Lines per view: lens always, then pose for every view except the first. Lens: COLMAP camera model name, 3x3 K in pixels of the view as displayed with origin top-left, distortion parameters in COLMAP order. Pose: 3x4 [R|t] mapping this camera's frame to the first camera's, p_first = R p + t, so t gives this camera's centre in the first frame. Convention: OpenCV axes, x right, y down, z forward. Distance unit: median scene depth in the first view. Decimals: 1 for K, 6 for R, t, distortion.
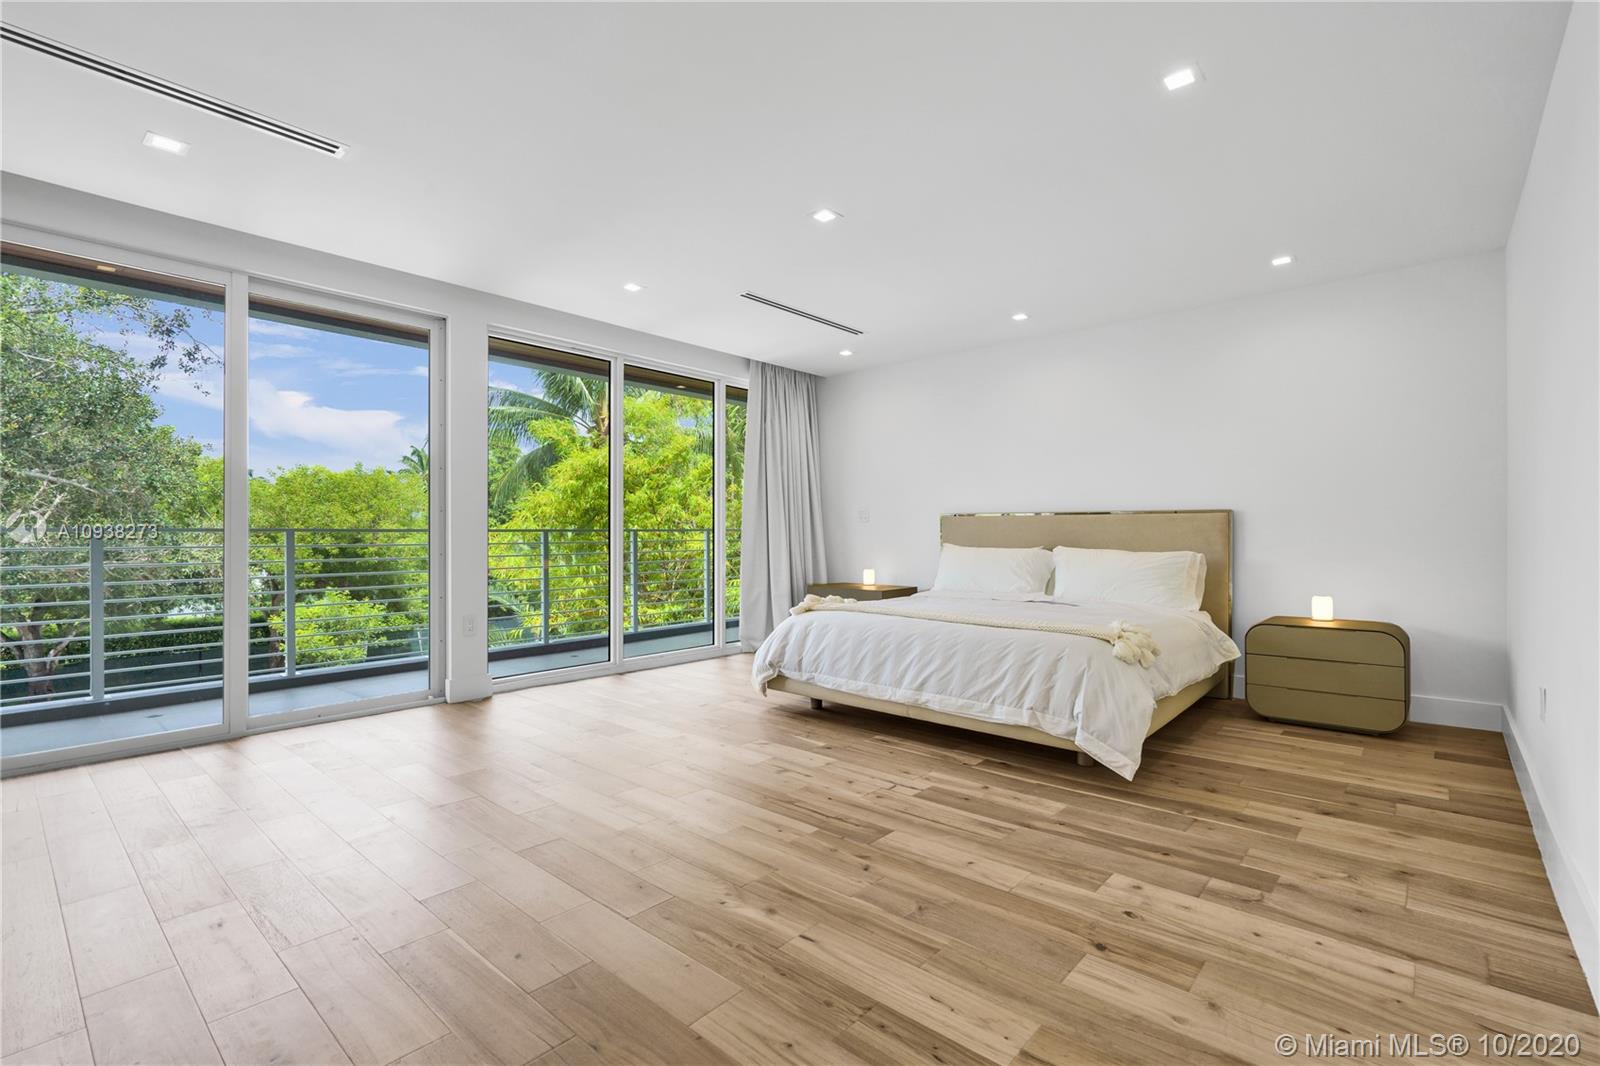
lens RADIAL K [[727.6, 0, 799.0], [0, 727.6, 529.9], [0, 0, 1]] dist [-0.005203, -0.000404]
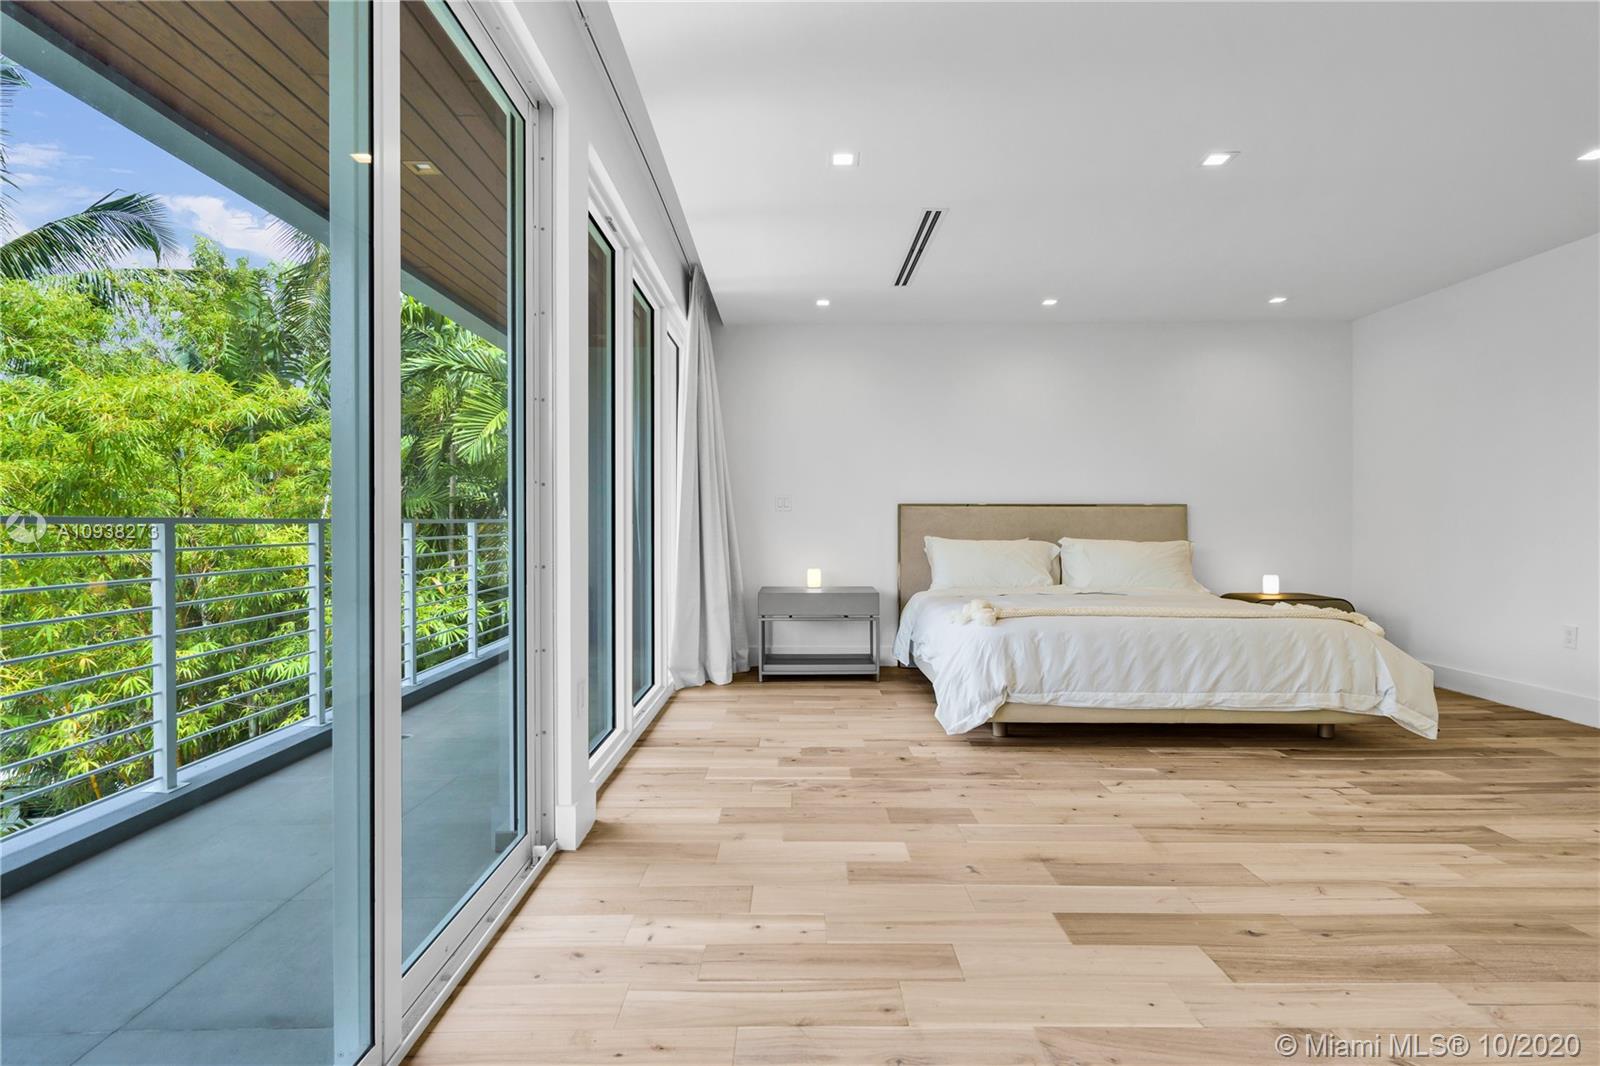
lens RADIAL K [[809.0, 0, 797.4], [0, 809.0, 524.8], [0, 0, 1]] dist [-0.000478, -0.000500]
pose [[0.752474, -0.000558, 0.658621, -1.010827], [-0.002646, 0.999989, 0.003871, 0.002911], [-0.658616, -0.004655, 0.752465, 0.618467]]
